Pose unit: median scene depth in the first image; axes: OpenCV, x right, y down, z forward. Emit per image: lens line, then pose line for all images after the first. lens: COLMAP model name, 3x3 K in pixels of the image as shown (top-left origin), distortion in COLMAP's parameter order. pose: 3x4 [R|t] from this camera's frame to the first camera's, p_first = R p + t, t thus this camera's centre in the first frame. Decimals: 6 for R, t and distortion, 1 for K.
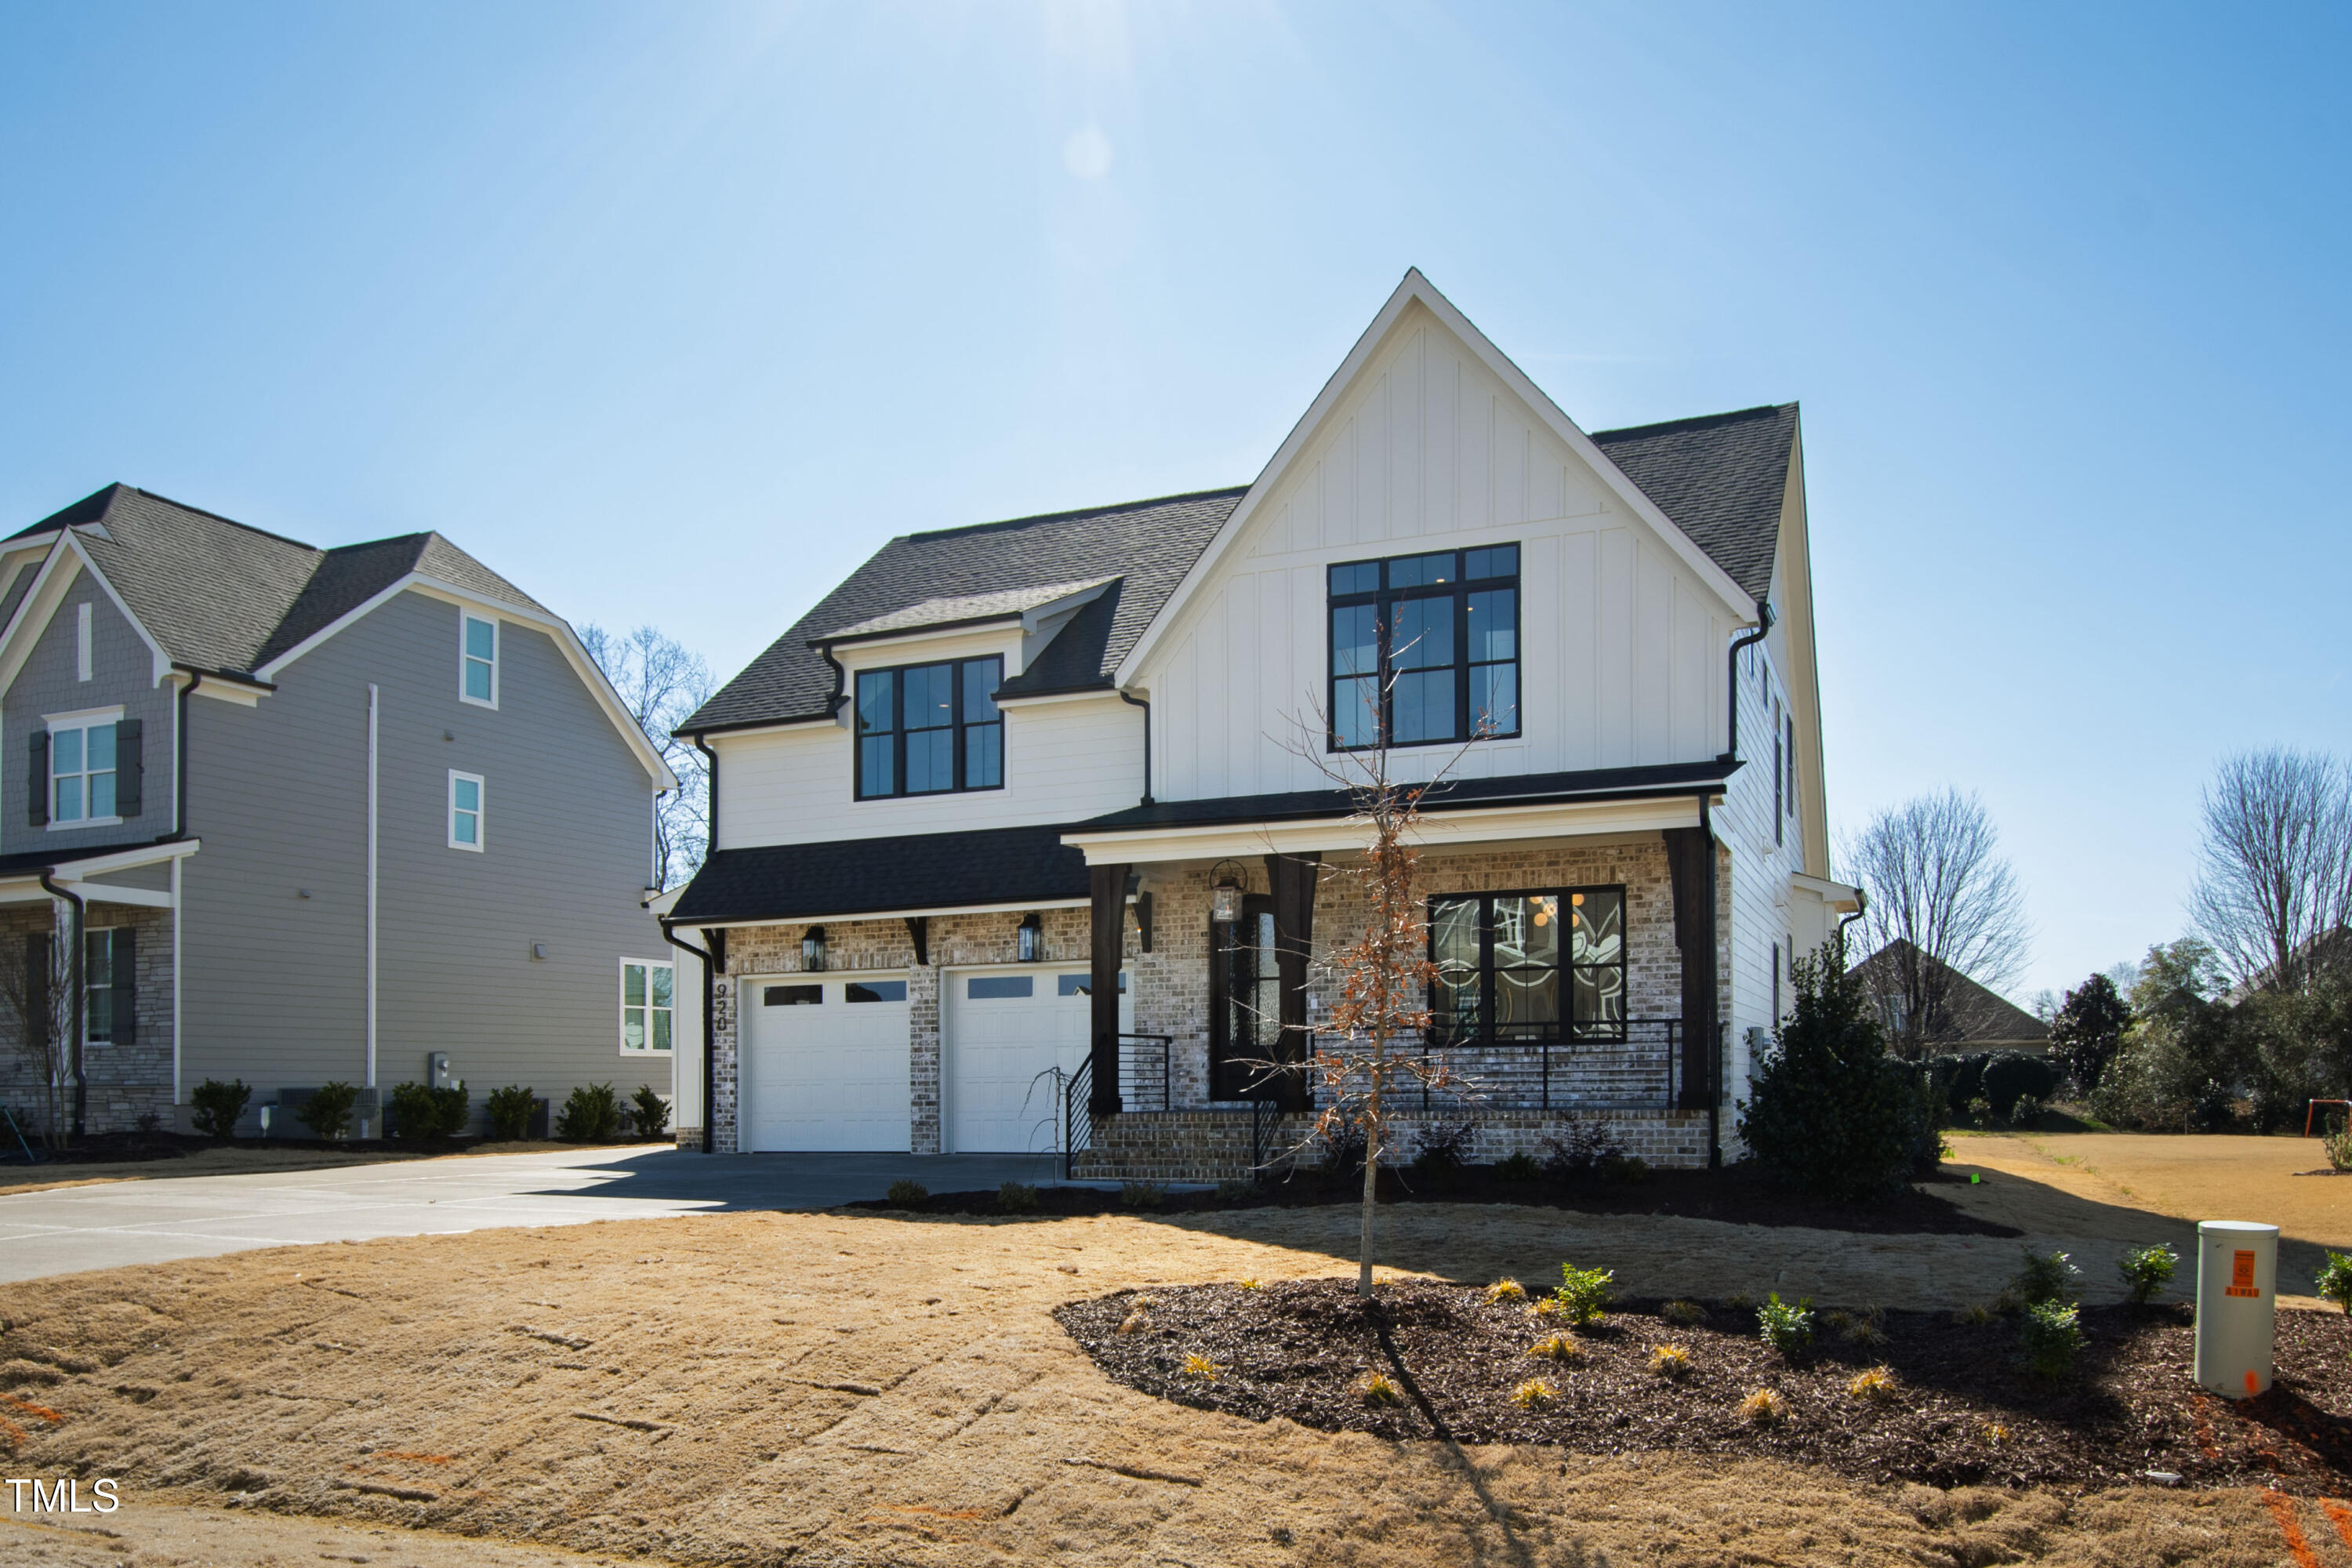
lens RADIAL K [[1764.6, 0, 1247.9], [0, 1764.6, 837.2], [0, 0, 1]] dist [-0.010453, -0.007708]
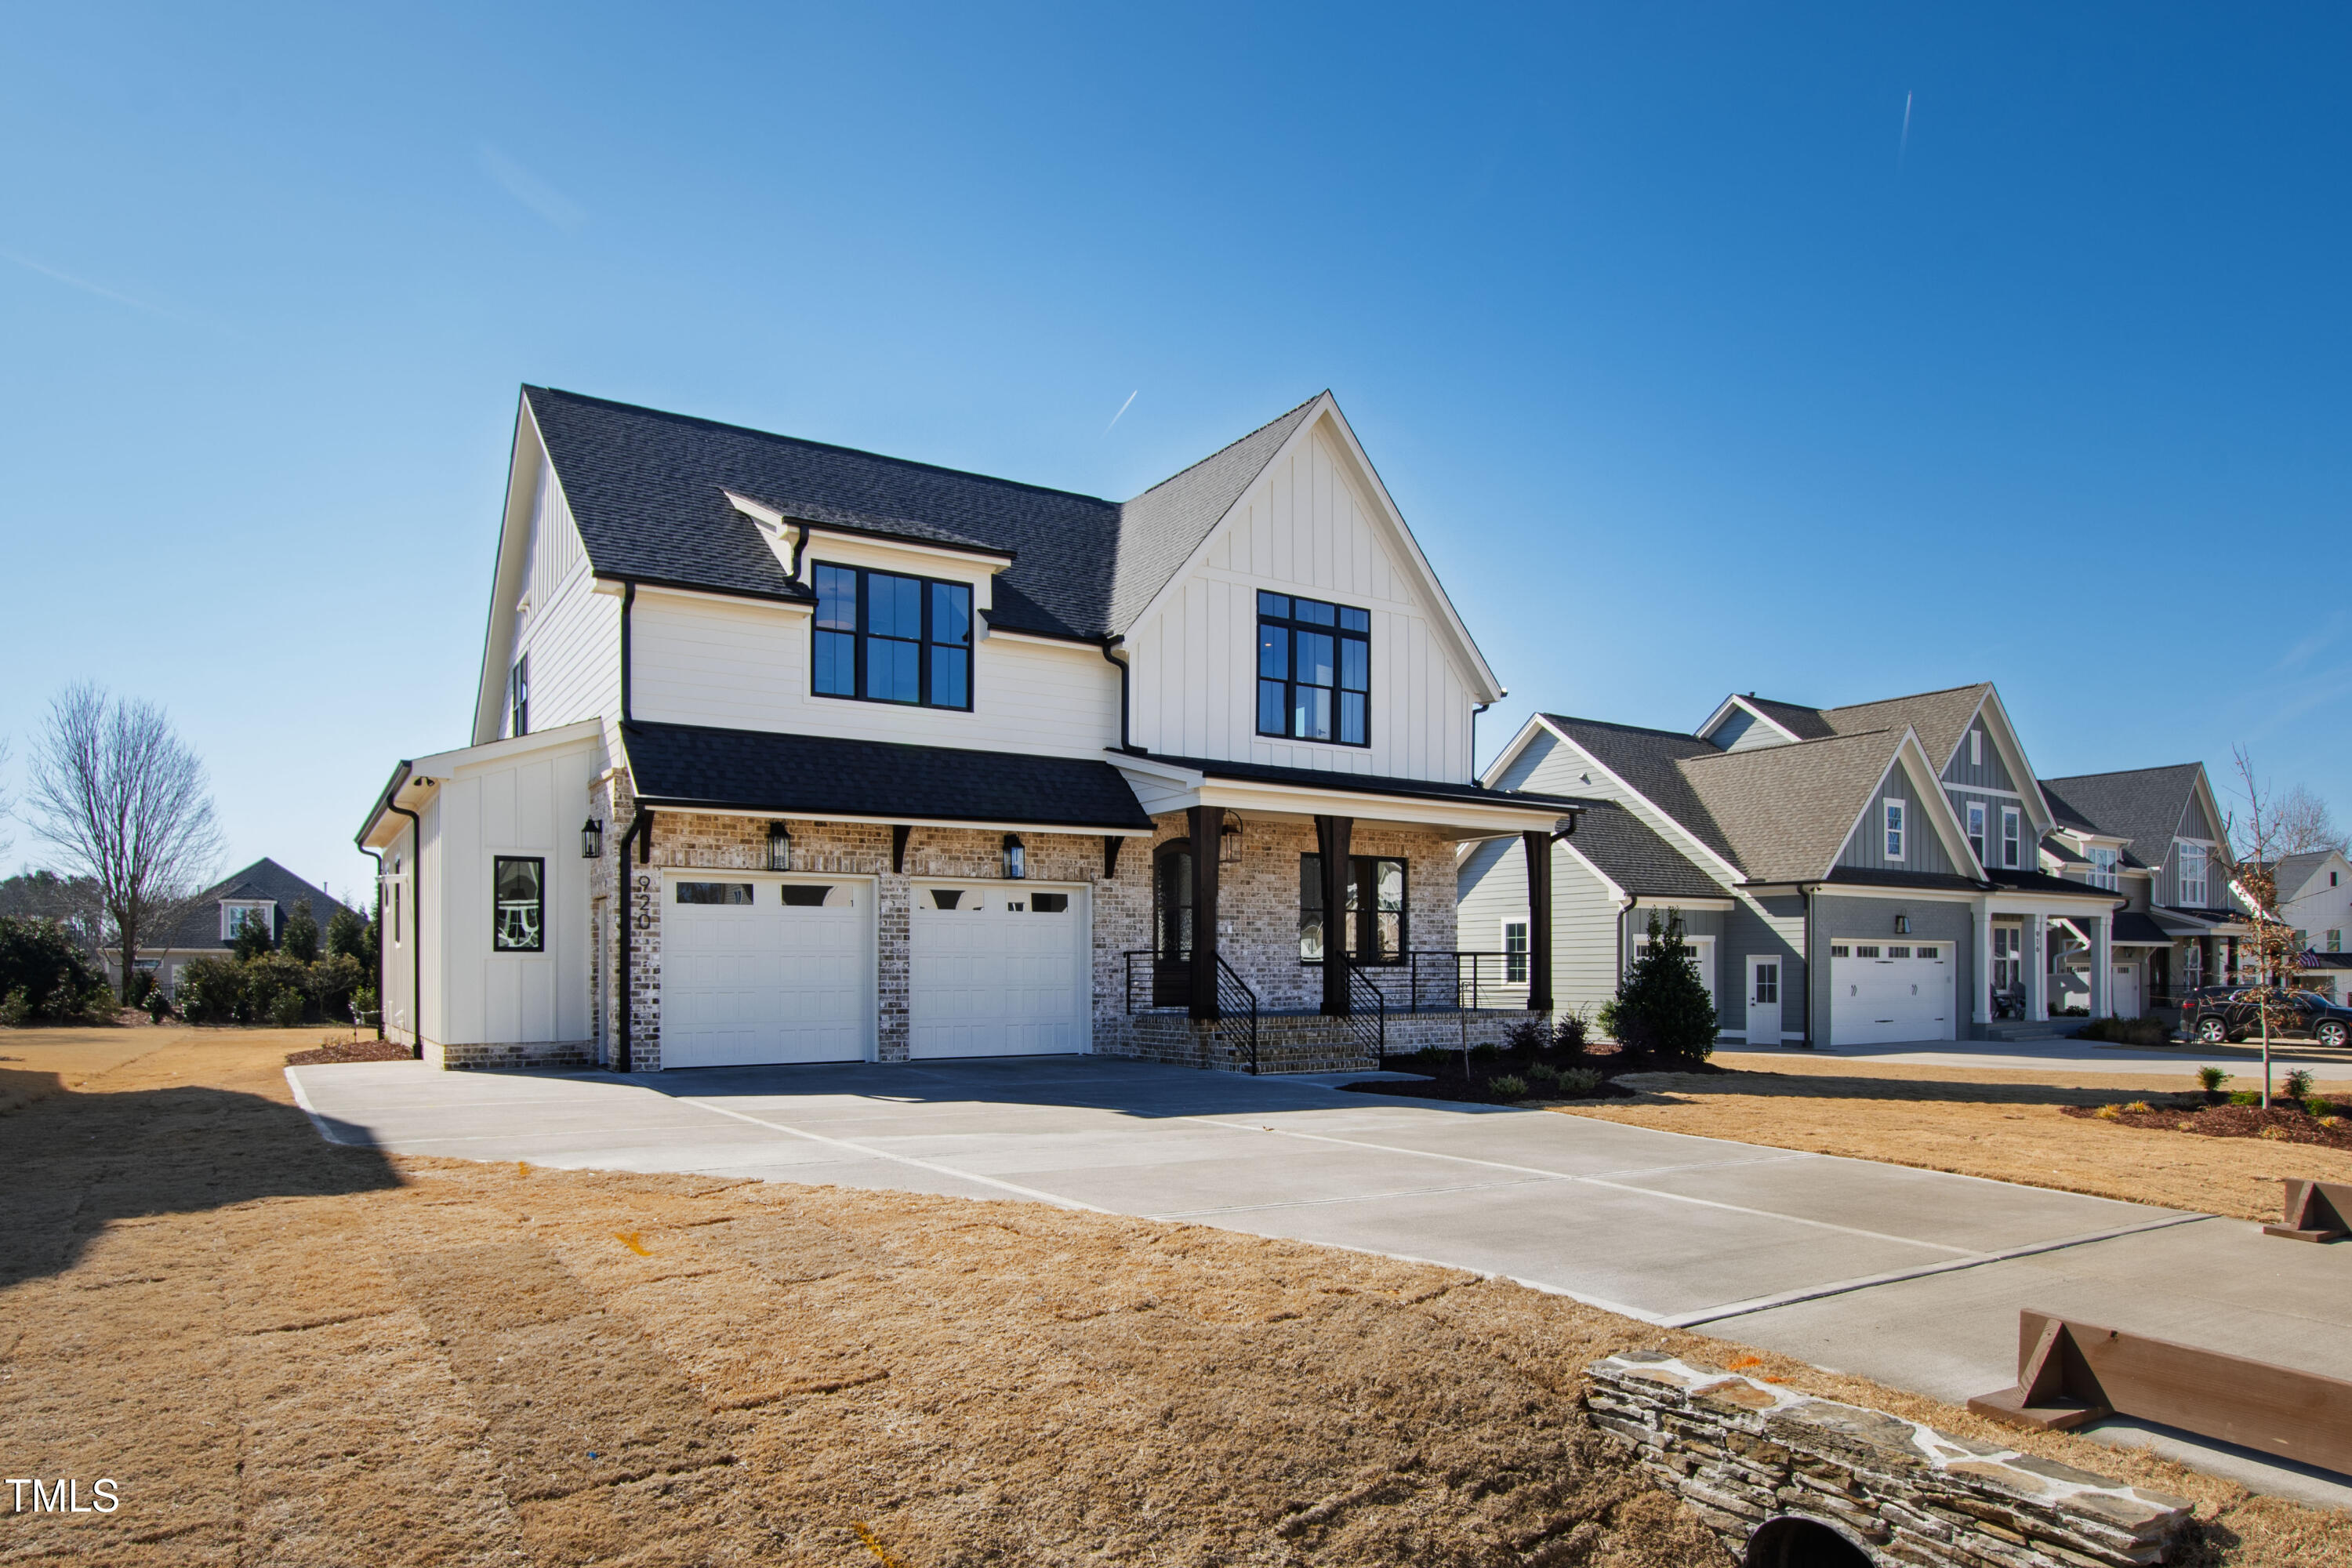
lens RADIAL K [[1409.4, 0, 1176.0], [0, 1409.4, 784.0], [0, 0, 1]] dist [-0.001388, -0.000013]
pose [[0.580068, 0.119306, 0.805784, -0.748879], [-0.118582, 0.991046, -0.061372, 0.052971], [-0.805891, -0.059952, 0.589021, 0.405918]]
